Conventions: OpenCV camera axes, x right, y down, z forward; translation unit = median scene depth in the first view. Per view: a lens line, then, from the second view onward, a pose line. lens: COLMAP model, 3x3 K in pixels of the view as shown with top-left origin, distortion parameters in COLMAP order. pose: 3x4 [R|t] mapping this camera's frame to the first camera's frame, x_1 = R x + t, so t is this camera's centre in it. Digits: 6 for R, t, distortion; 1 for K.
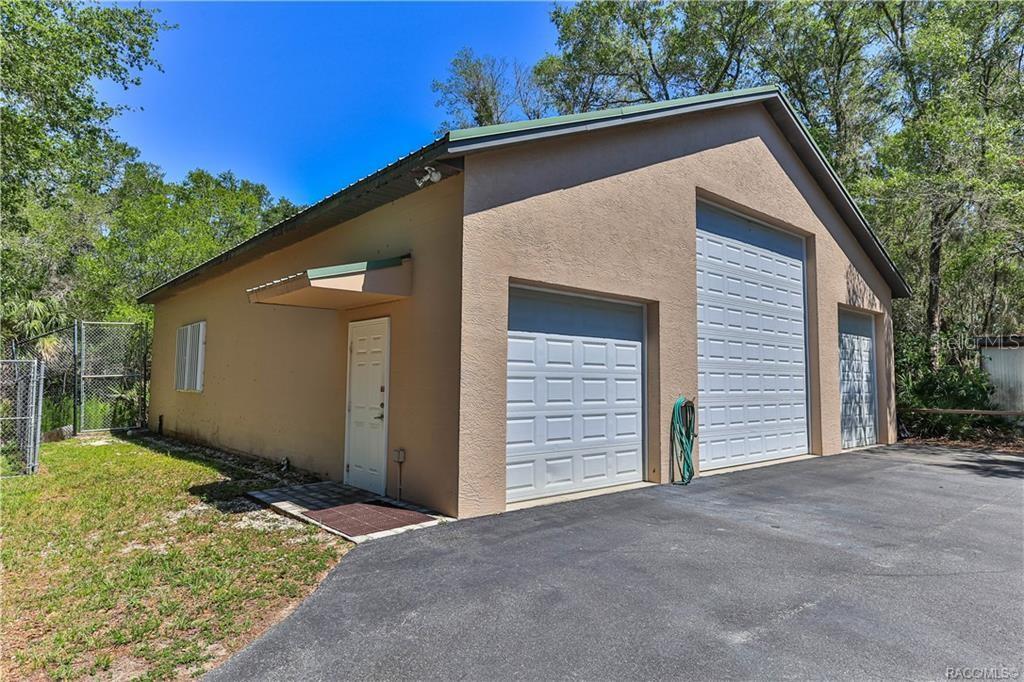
lens RADIAL K [[594.3, 0, 513.0], [0, 594.3, 340.4], [0, 0, 1]] dist [0.003049, 0.000035]
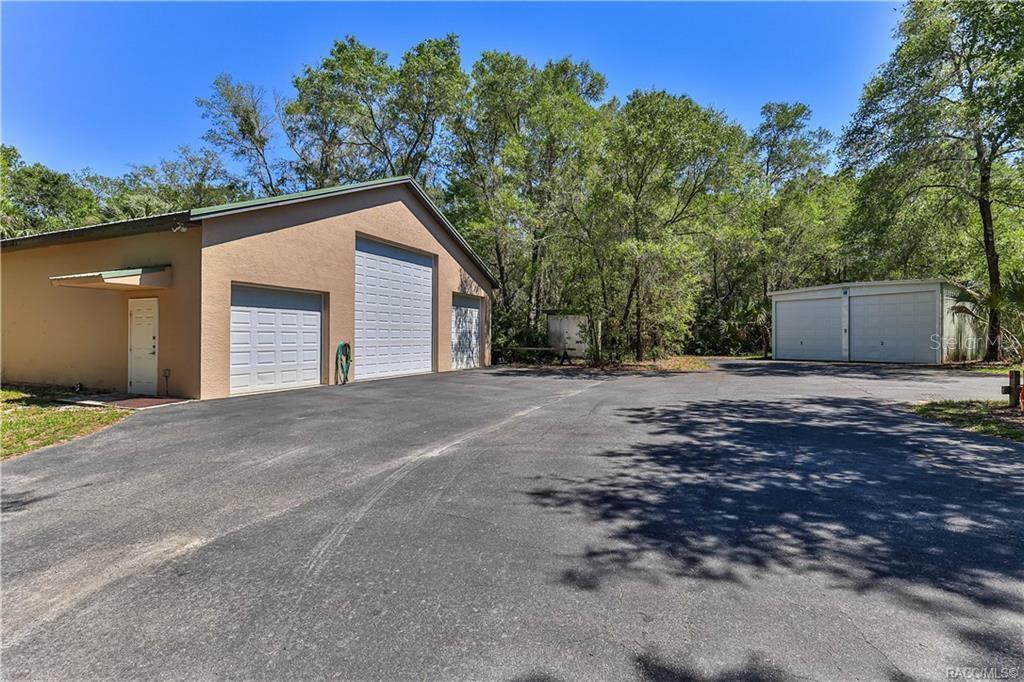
lens RADIAL K [[461.8, 0, 511.5], [0, 461.8, 340.7], [0, 0, 1]] dist [-0.001799, -0.001340]
pose [[0.904924, -0.006216, 0.425527, 0.142474], [-0.029934, 0.996487, 0.078215, -0.042578], [-0.424519, -0.083516, 0.901559, -0.615751]]
